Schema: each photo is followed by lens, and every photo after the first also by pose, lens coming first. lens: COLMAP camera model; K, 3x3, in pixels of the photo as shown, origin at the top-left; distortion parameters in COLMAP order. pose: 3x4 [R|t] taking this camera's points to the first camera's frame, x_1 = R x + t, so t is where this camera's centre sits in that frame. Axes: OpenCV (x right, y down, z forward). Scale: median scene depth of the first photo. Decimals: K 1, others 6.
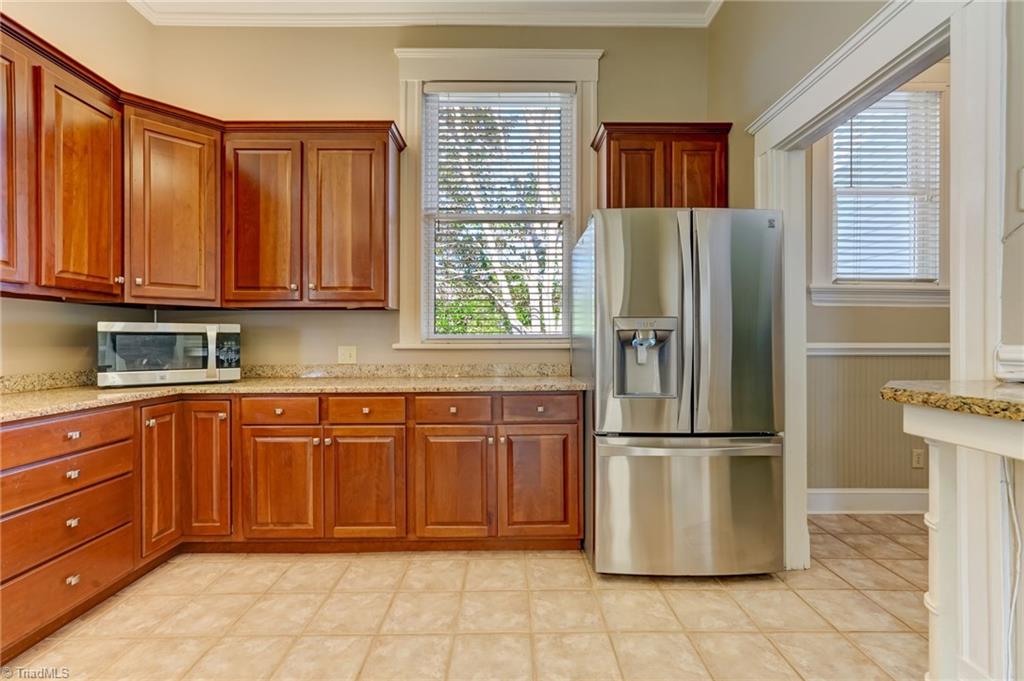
lens RADIAL K [[457.6, 0, 513.7], [0, 457.6, 340.3], [0, 0, 1]] dist [-0.002093, 0.000786]
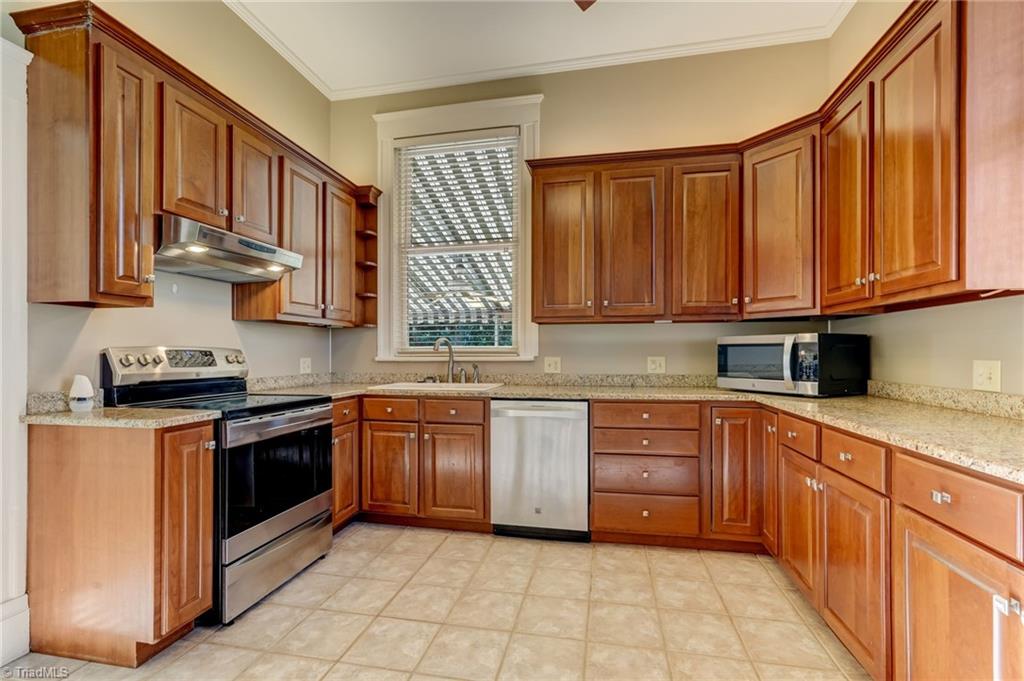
lens RADIAL K [[457.6, 0, 513.2], [0, 457.6, 347.8], [0, 0, 1]] dist [-0.002093, 0.000786]
pose [[-0.212854, -0.005592, -0.977068, 0.468924], [0.003459, 0.999973, -0.006477, -0.003039], [0.977078, -0.004759, -0.212829, 0.728914]]
